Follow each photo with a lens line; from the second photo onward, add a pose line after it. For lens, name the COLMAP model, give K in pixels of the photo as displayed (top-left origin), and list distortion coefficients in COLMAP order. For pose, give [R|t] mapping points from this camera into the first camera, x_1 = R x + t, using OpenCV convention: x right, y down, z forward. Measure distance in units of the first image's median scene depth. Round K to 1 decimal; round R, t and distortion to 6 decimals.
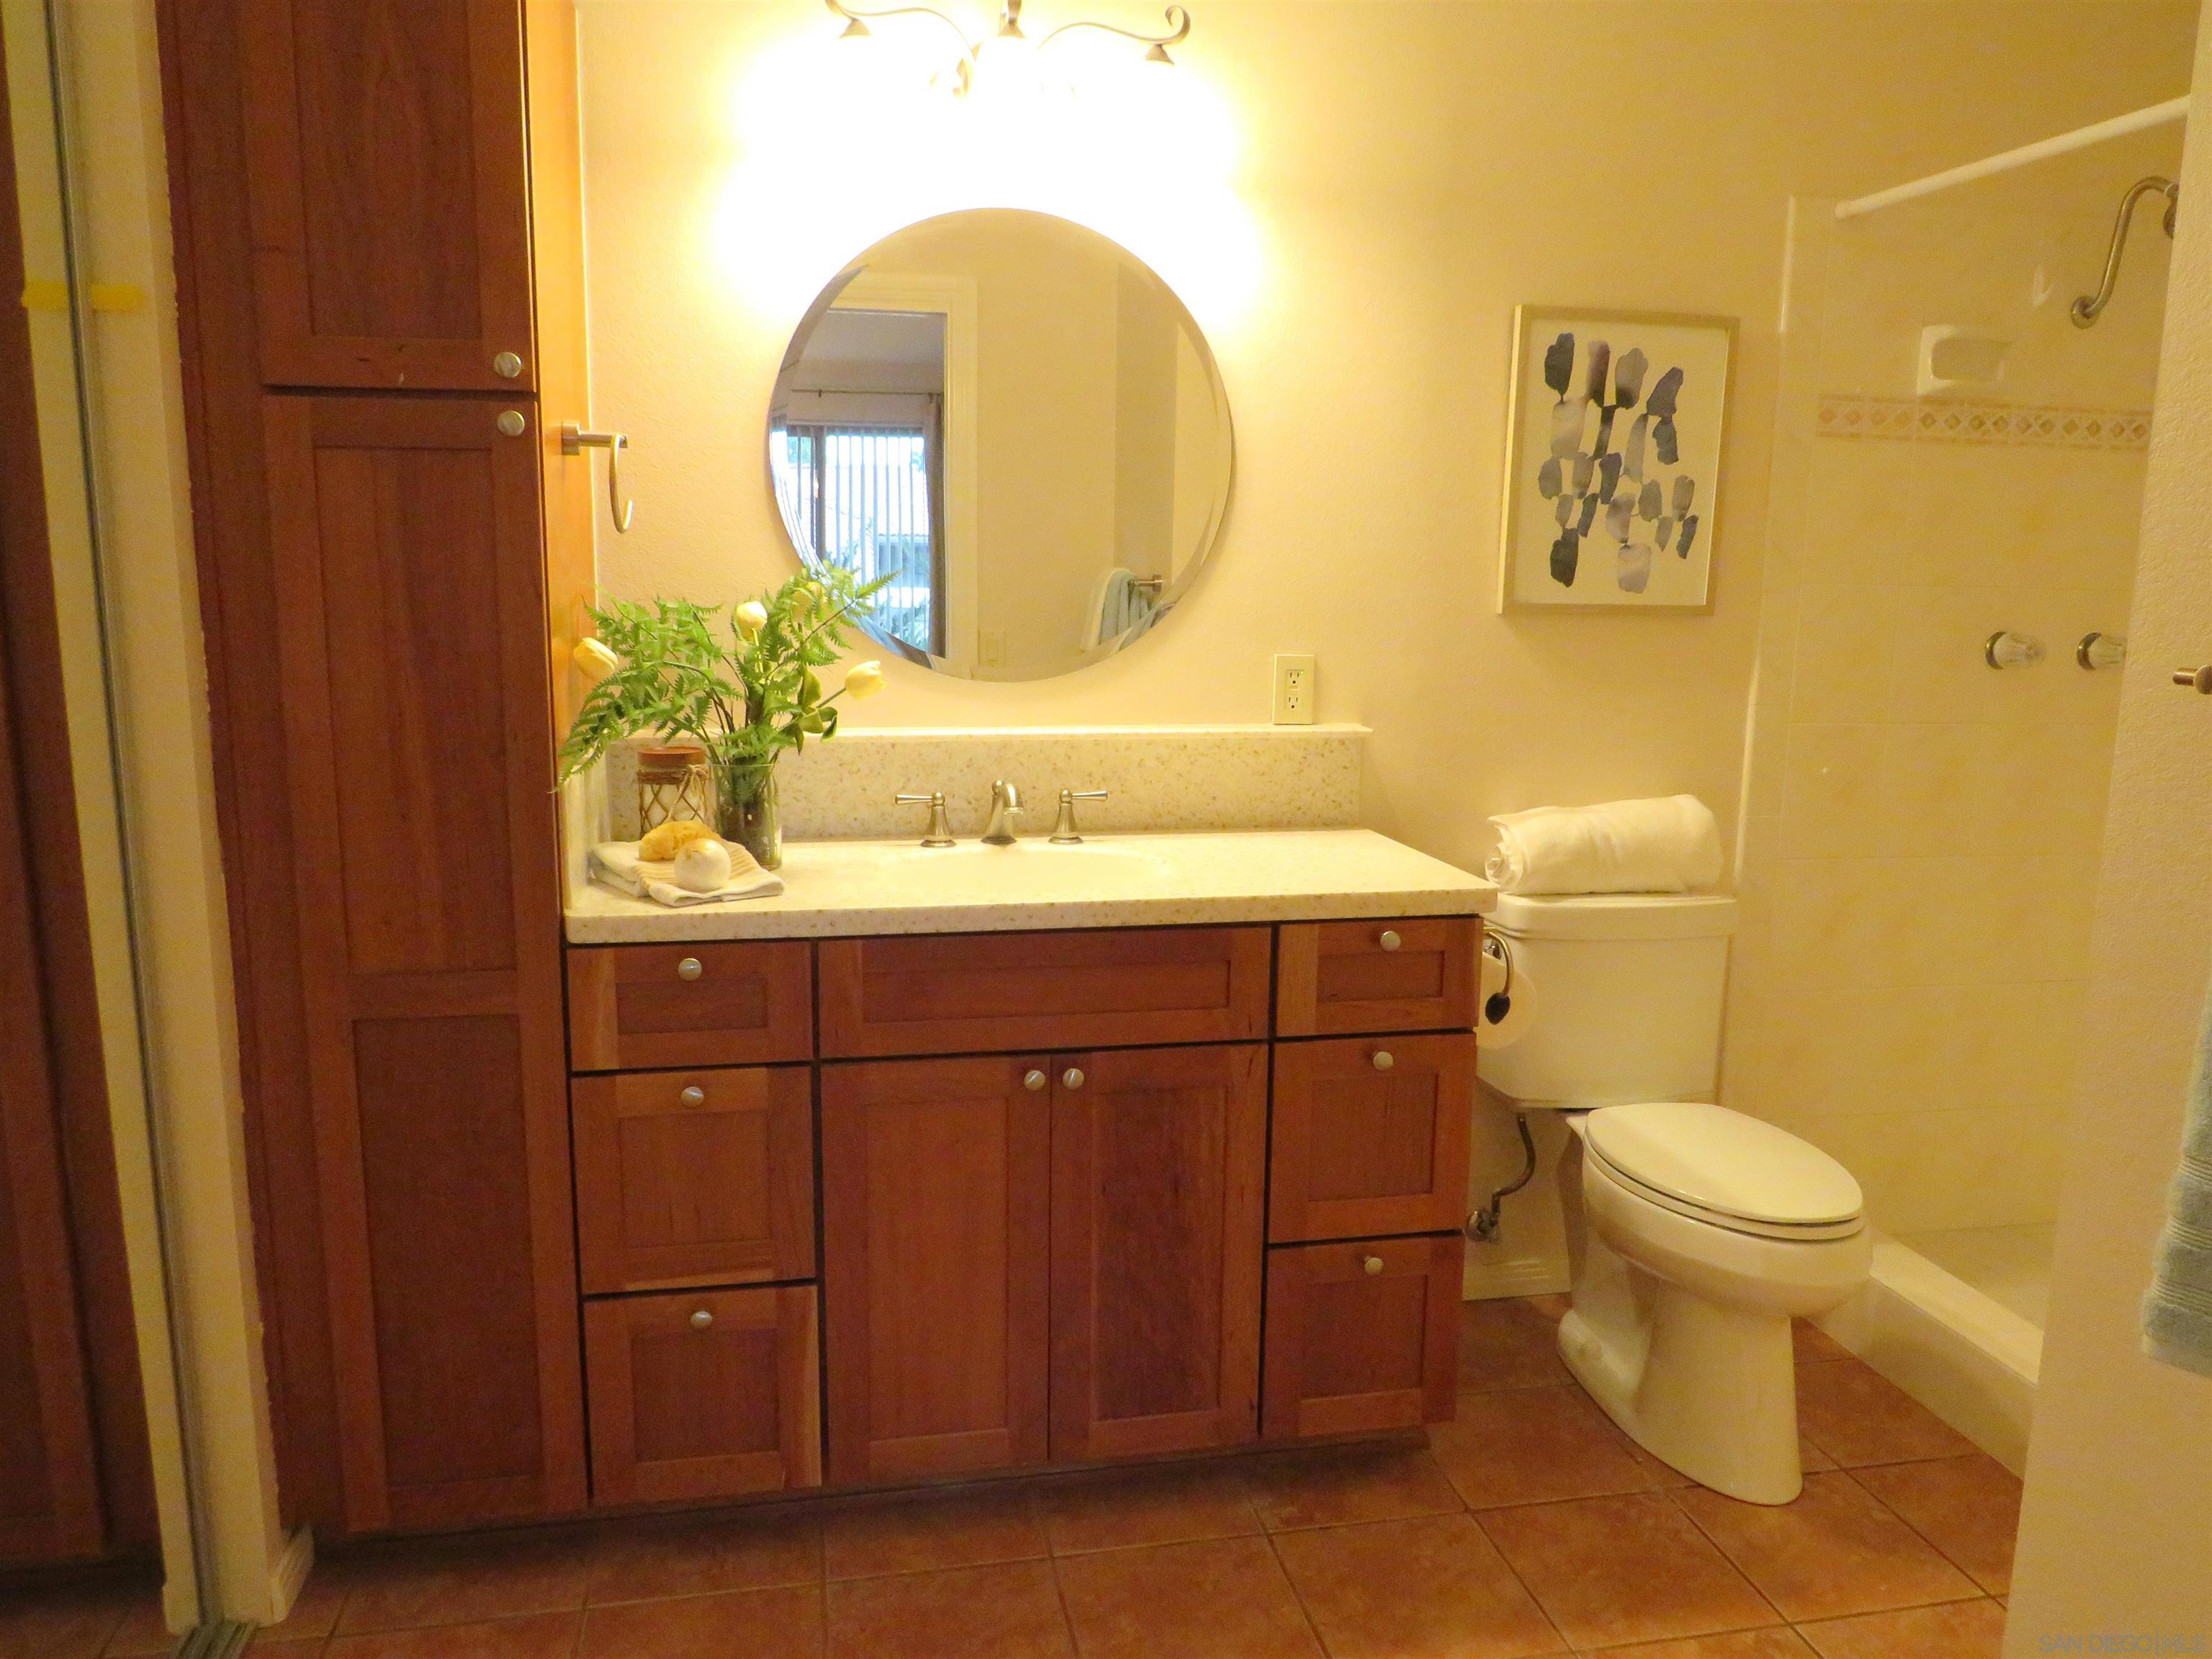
lens RADIAL K [[1566.6, 0, 1108.2], [0, 1566.6, 816.2], [0, 0, 1]] dist [-0.024668, 0.006085]
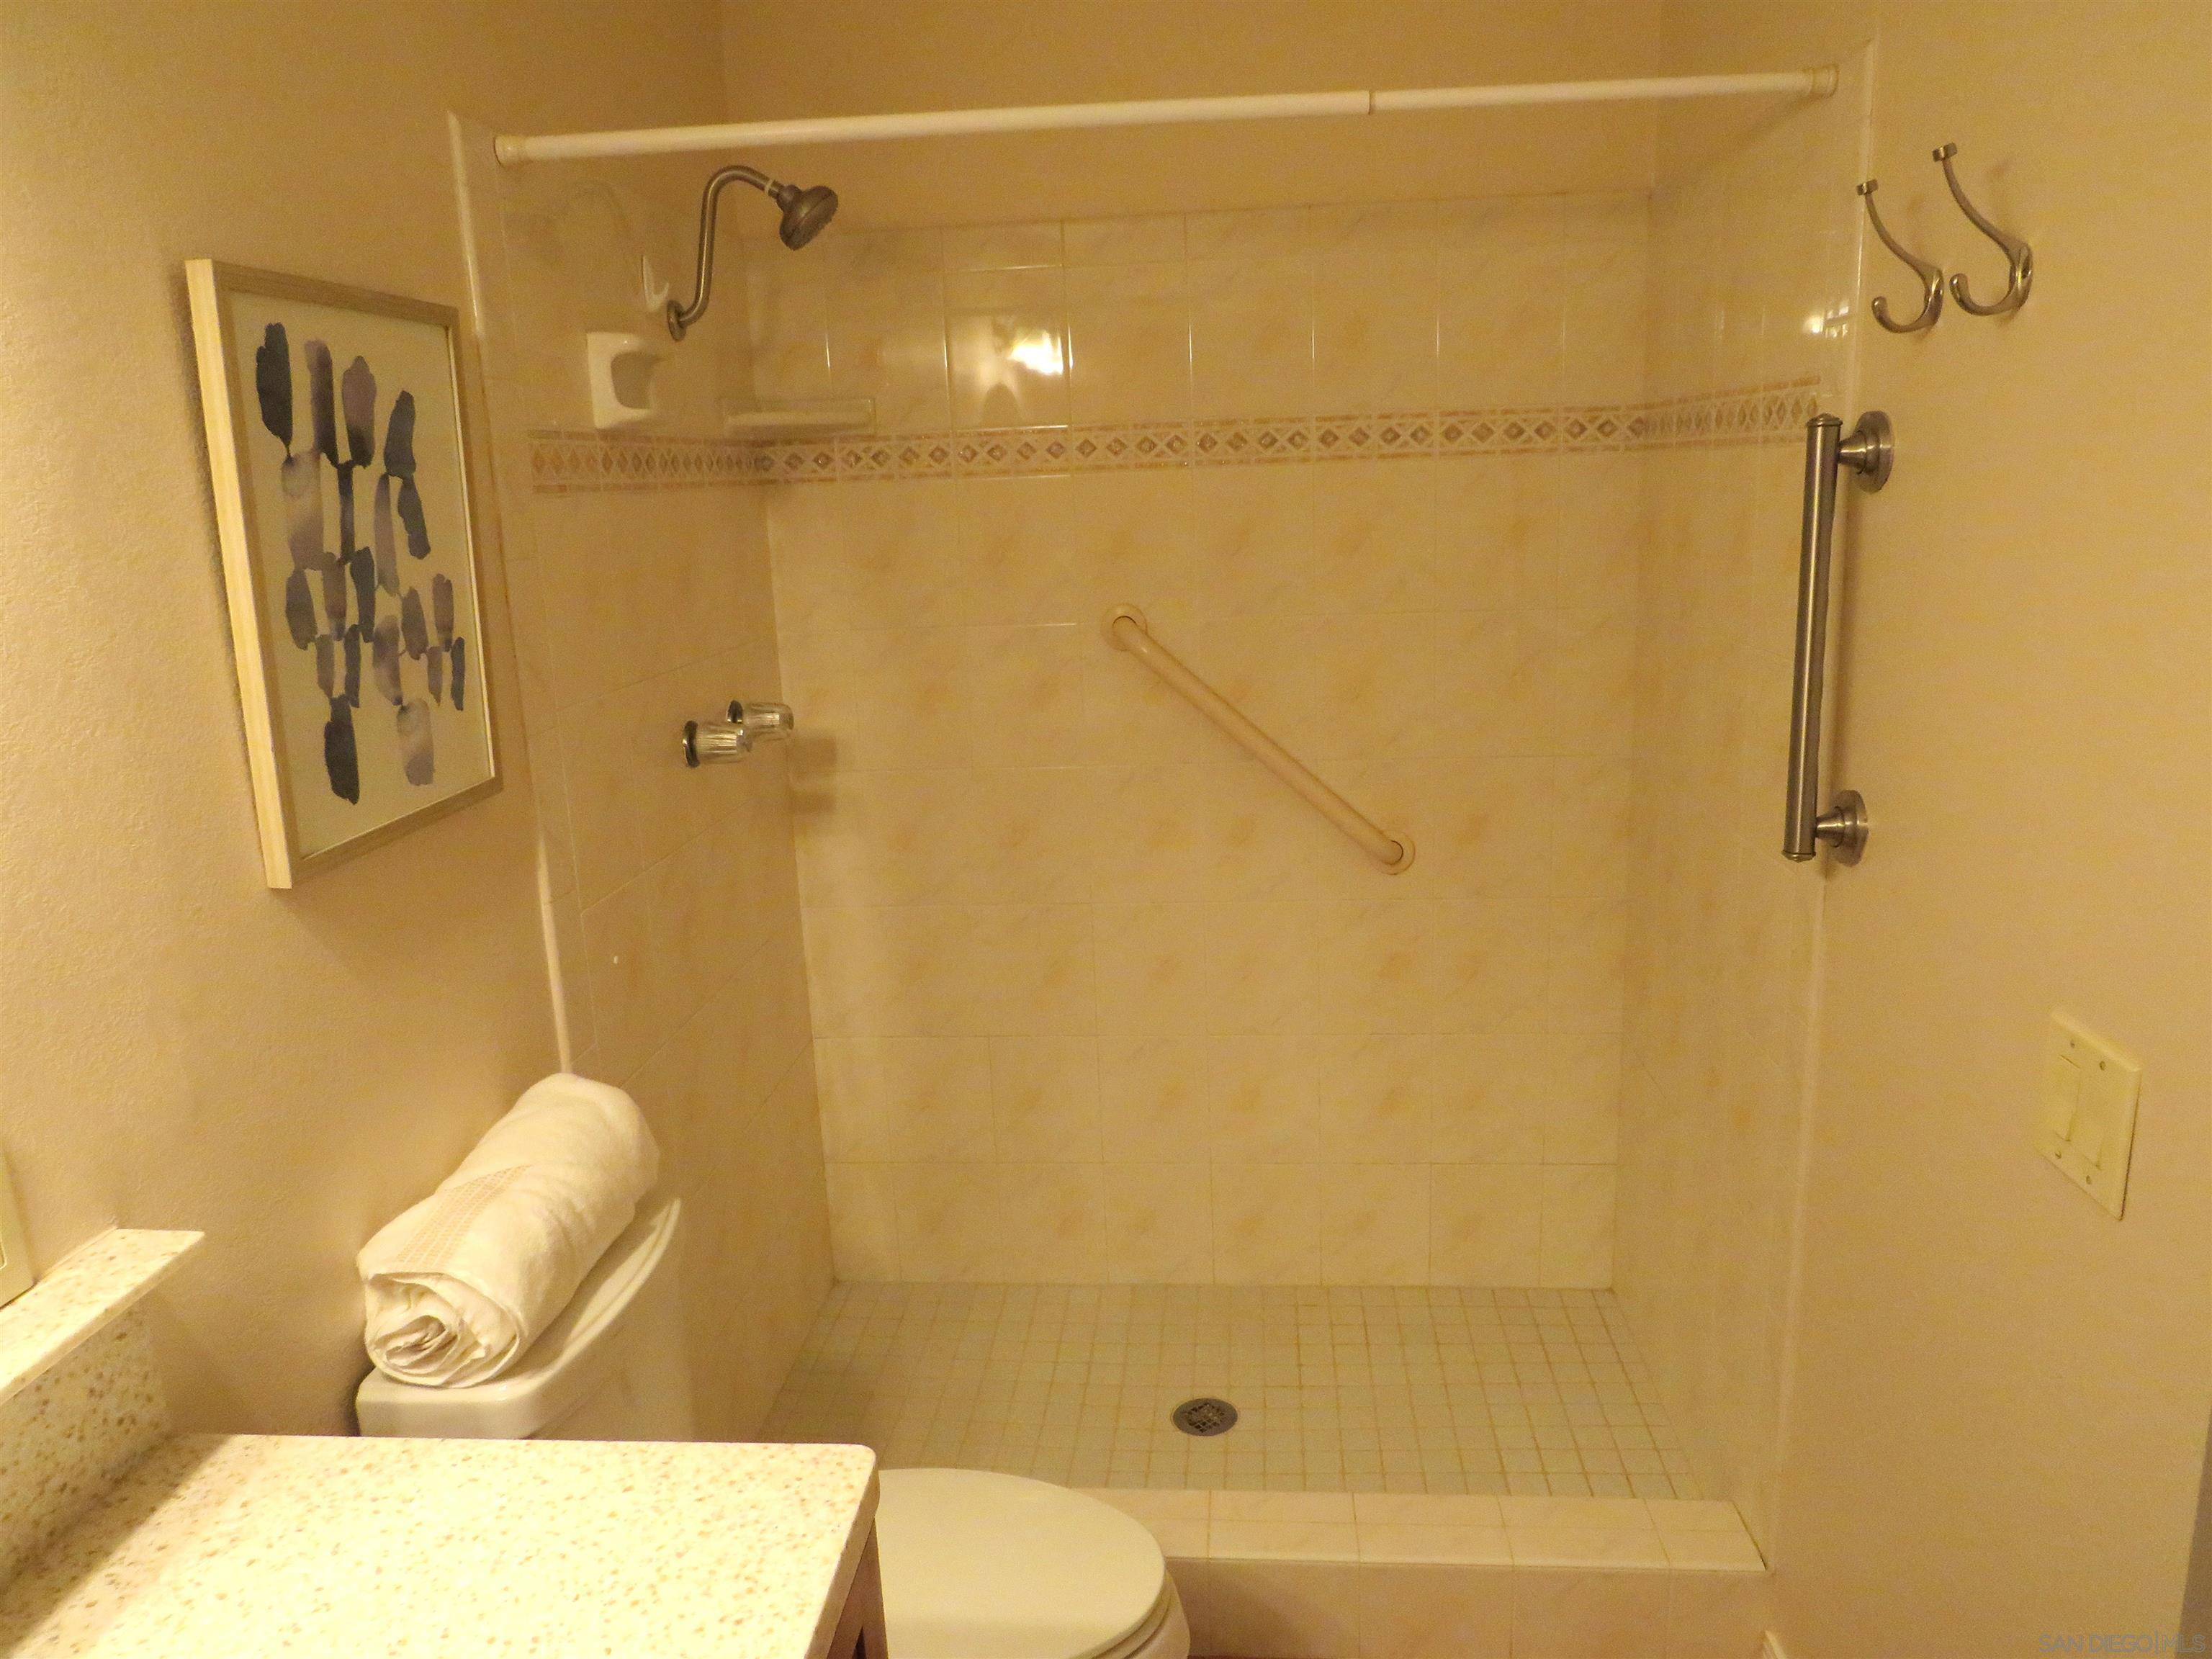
lens RADIAL K [[1566.6, 0, 1109.1], [0, 1566.6, 823.0], [0, 0, 1]] dist [-0.024668, 0.006085]
pose [[0.283436, -0.238529, 0.928853, -0.132368], [0.196611, 0.962452, 0.187162, -0.193236], [-0.938620, 0.129574, 0.319692, 0.600646]]
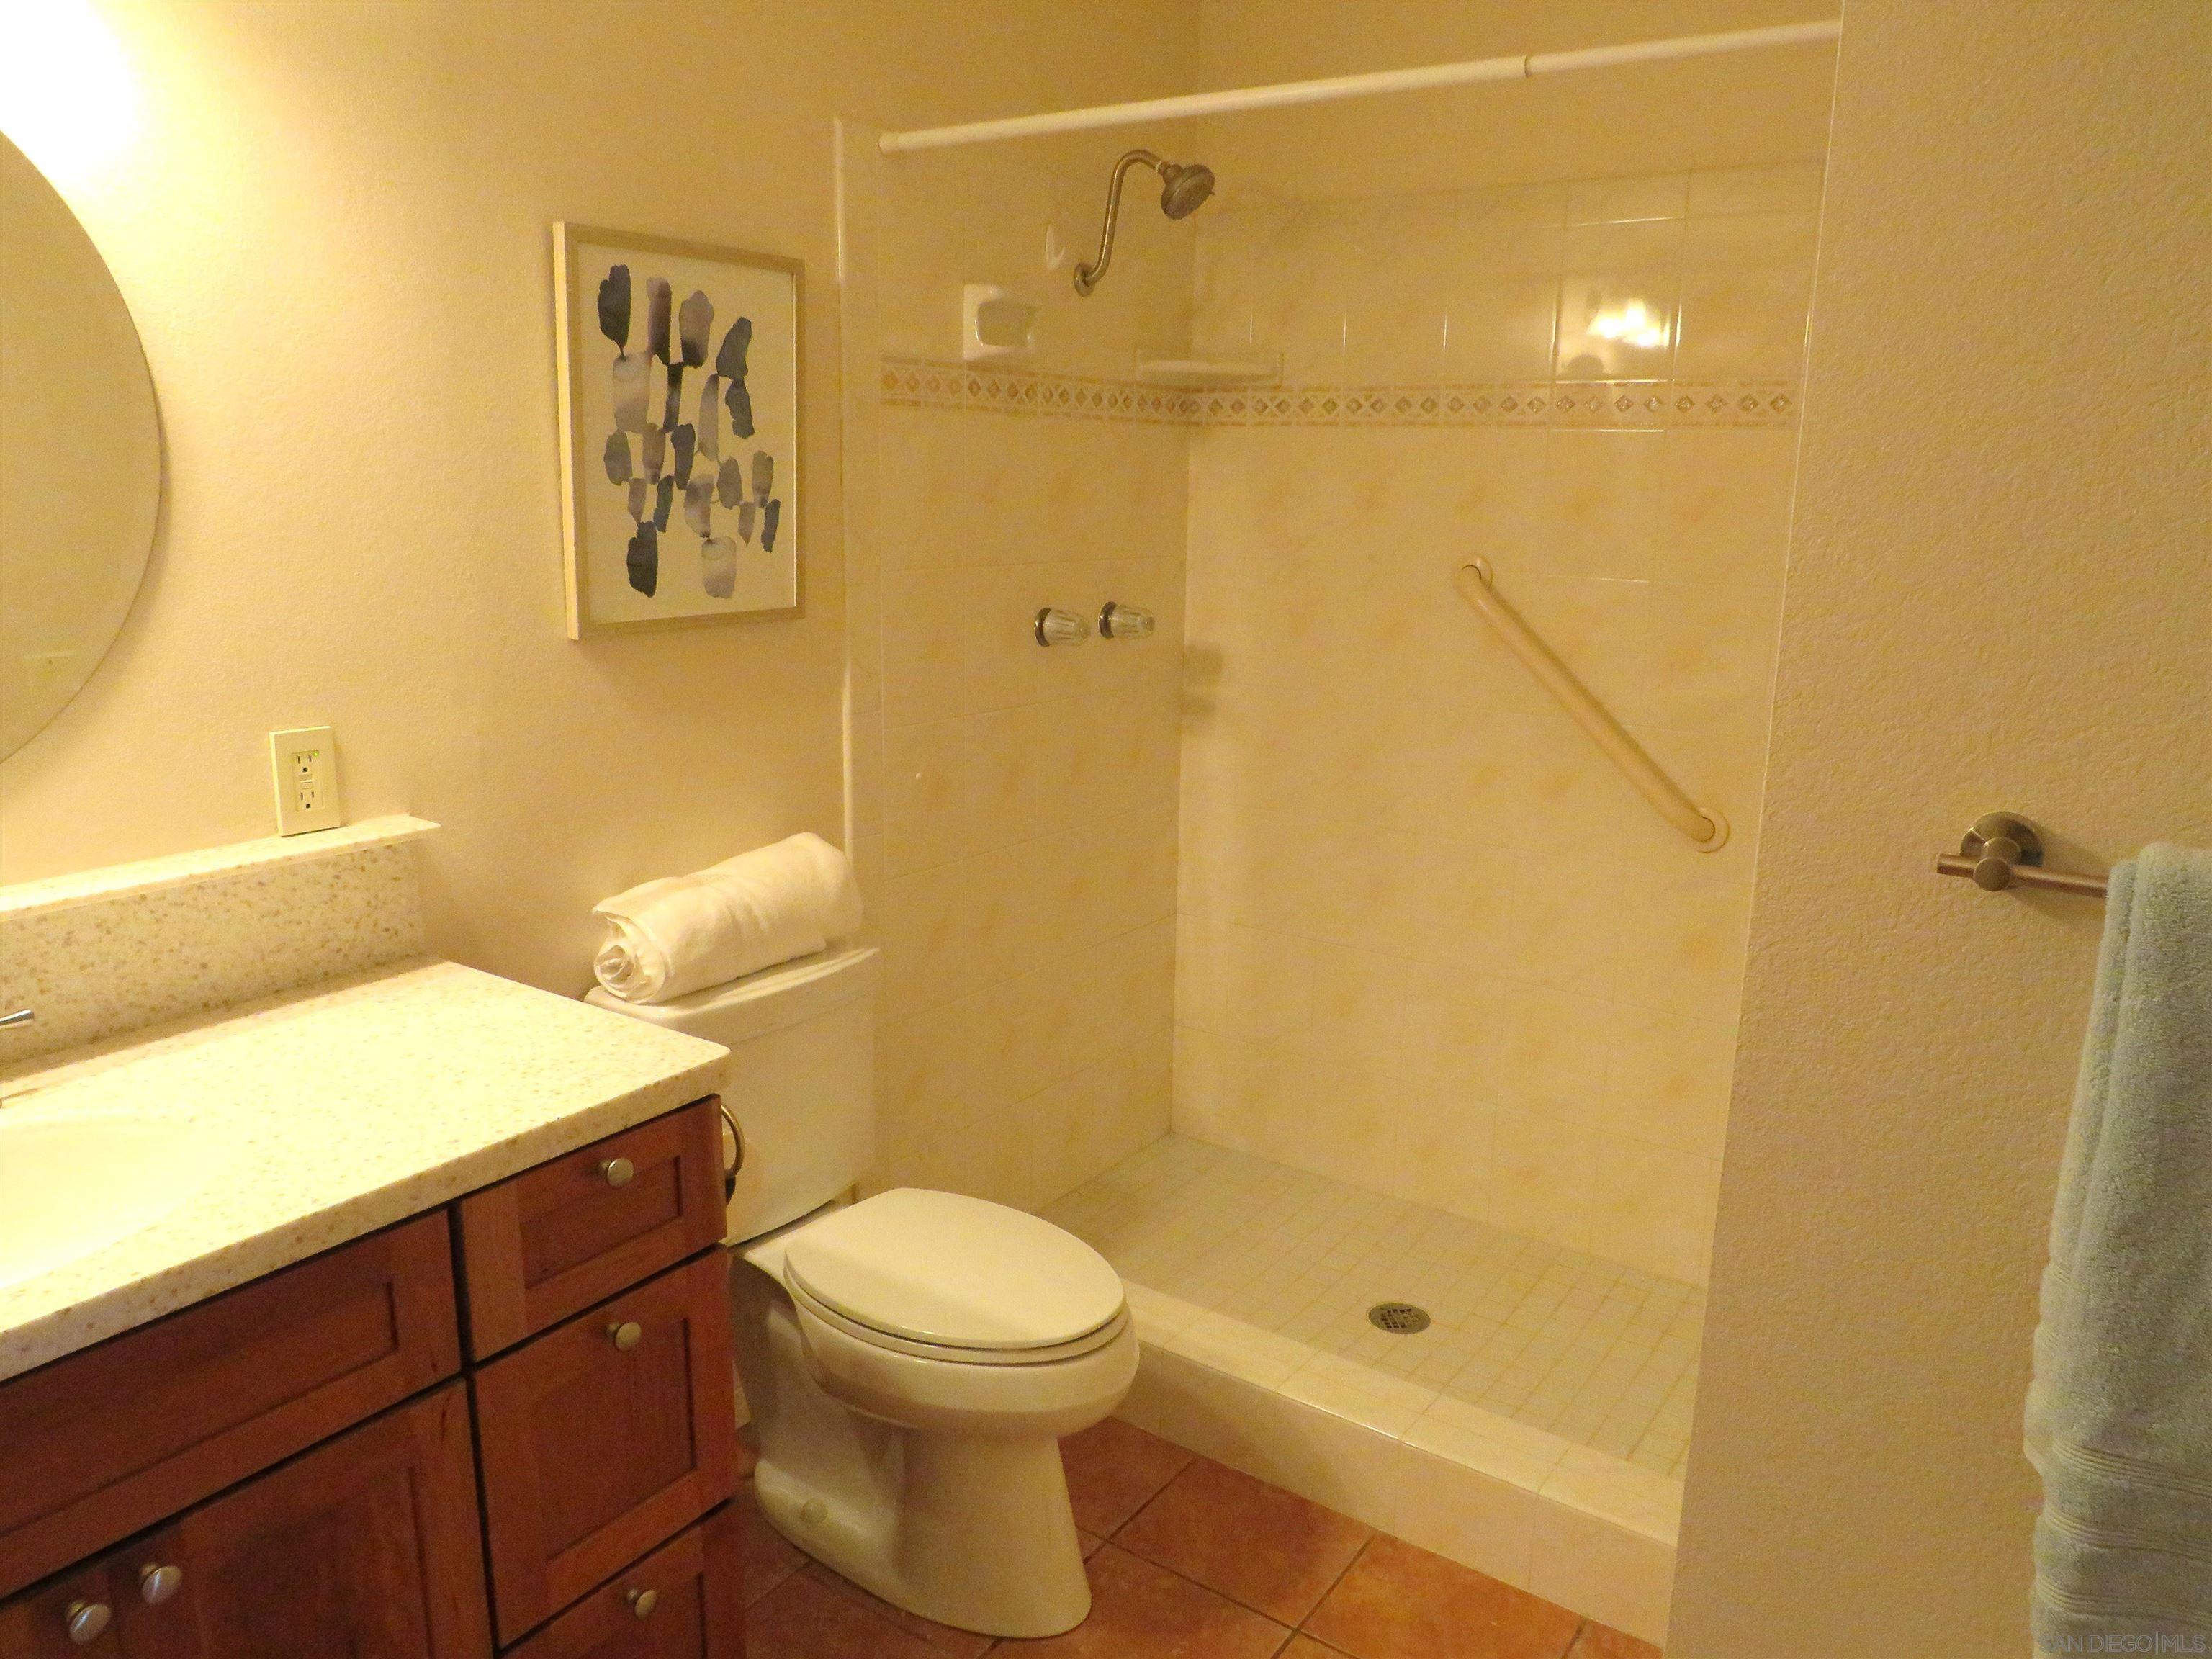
lens RADIAL K [[1566.6, 0, 1105.9], [0, 1566.6, 823.7], [0, 0, 1]] dist [-0.024668, 0.006085]
pose [[0.724738, -0.154116, 0.671568, -0.083233], [0.102934, 0.987944, 0.115636, -0.104141], [-0.681292, -0.014679, 0.731864, 0.279832]]
